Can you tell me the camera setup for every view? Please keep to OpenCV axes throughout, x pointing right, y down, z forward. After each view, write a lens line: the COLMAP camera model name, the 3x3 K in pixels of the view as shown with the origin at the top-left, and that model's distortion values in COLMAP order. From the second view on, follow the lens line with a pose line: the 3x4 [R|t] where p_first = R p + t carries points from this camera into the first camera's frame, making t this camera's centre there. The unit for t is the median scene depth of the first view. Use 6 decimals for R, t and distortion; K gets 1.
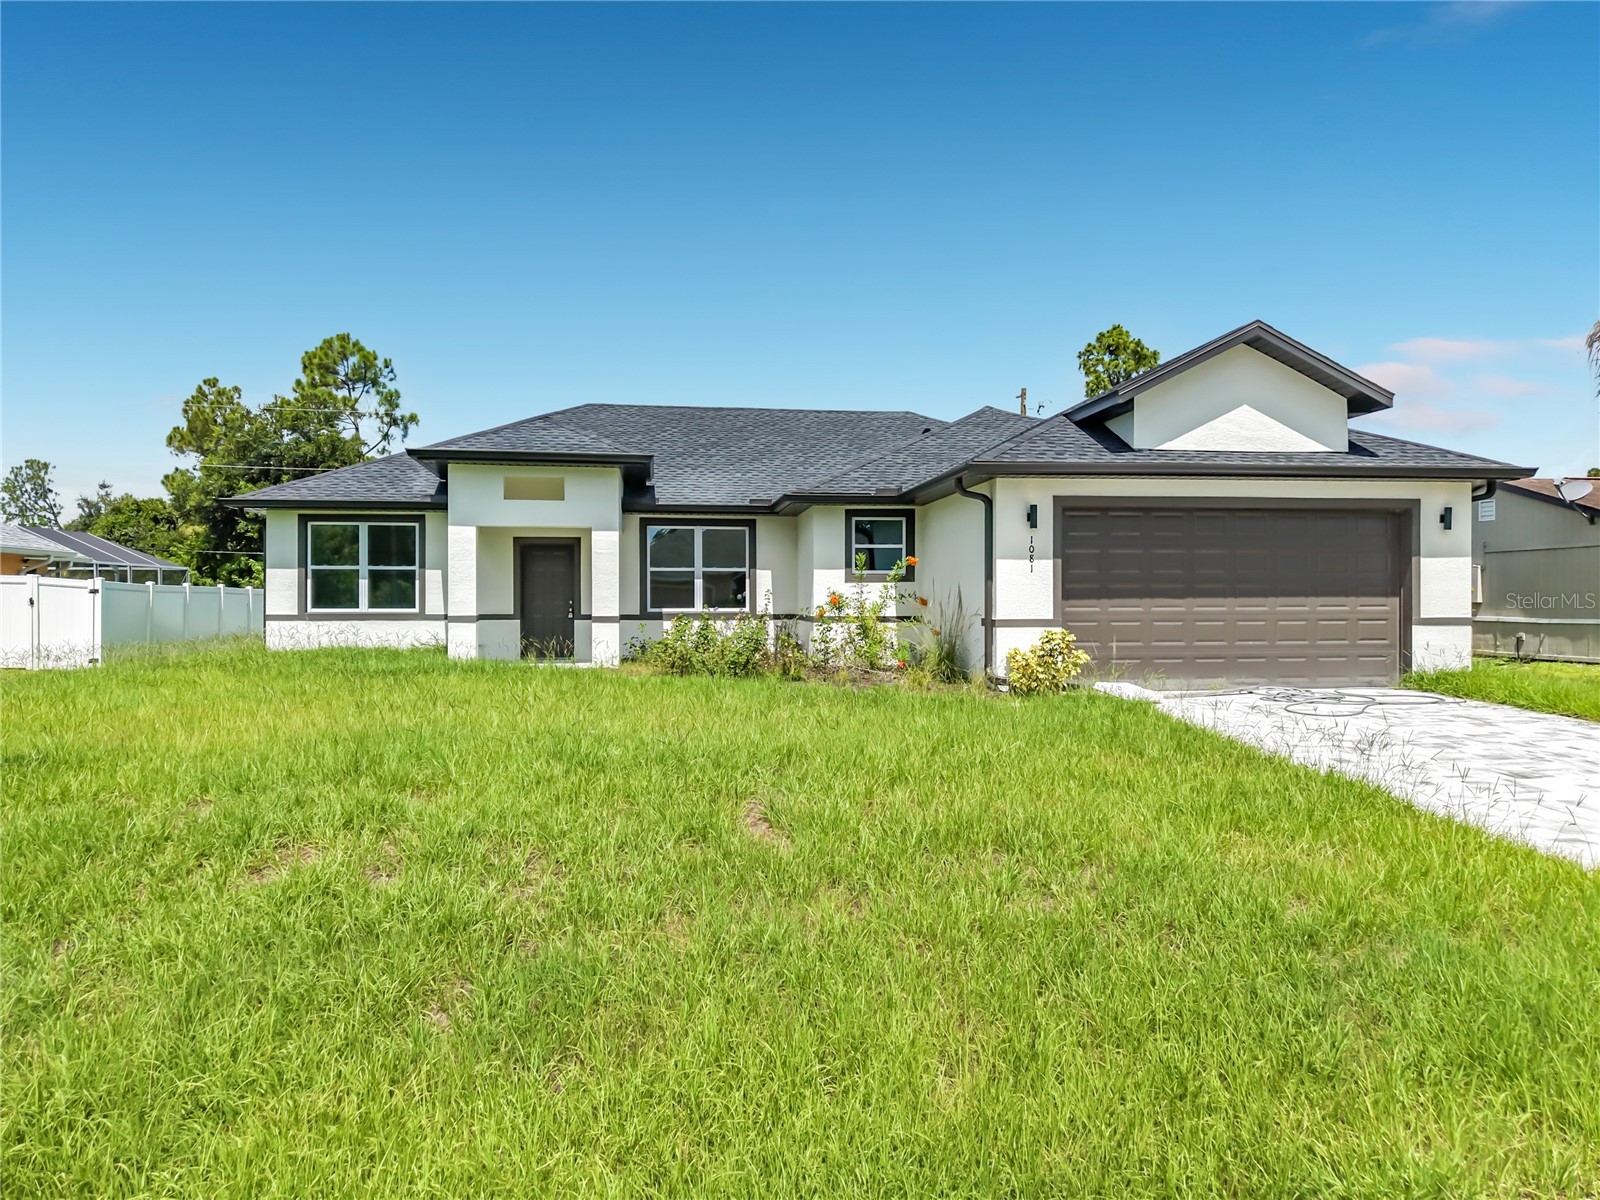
lens RADIAL K [[1077.3, 0, 800.0], [0, 1077.3, 600.0], [0, 0, 1]] dist [0.031830, -0.033449]
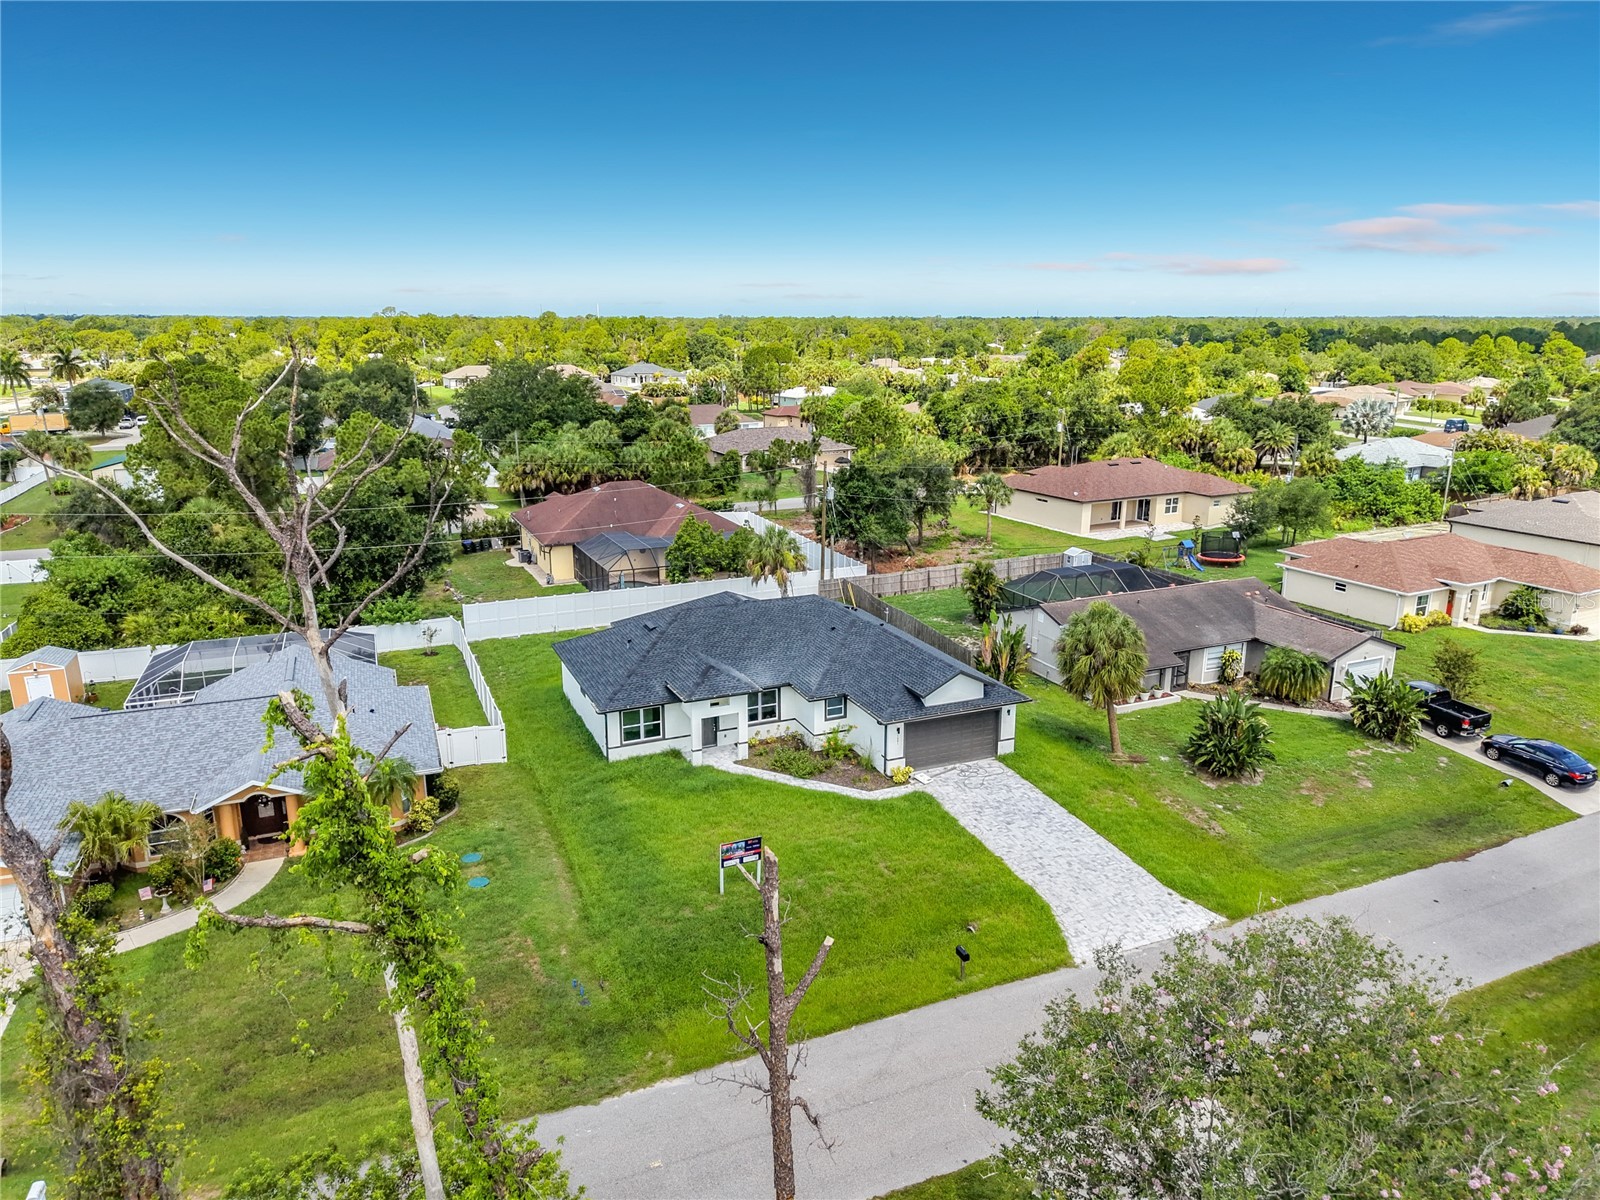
lens RADIAL K [[1071.0, 0, 800.0], [0, 1071.0, 600.0], [0, 0, 1]] dist [0.082505, -0.117889]
pose [[0.960599, -0.068455, 0.269375, -0.716729], [-0.002151, 0.967335, 0.253494, -0.985382], [-0.277929, -0.244085, 0.929074, -1.454694]]
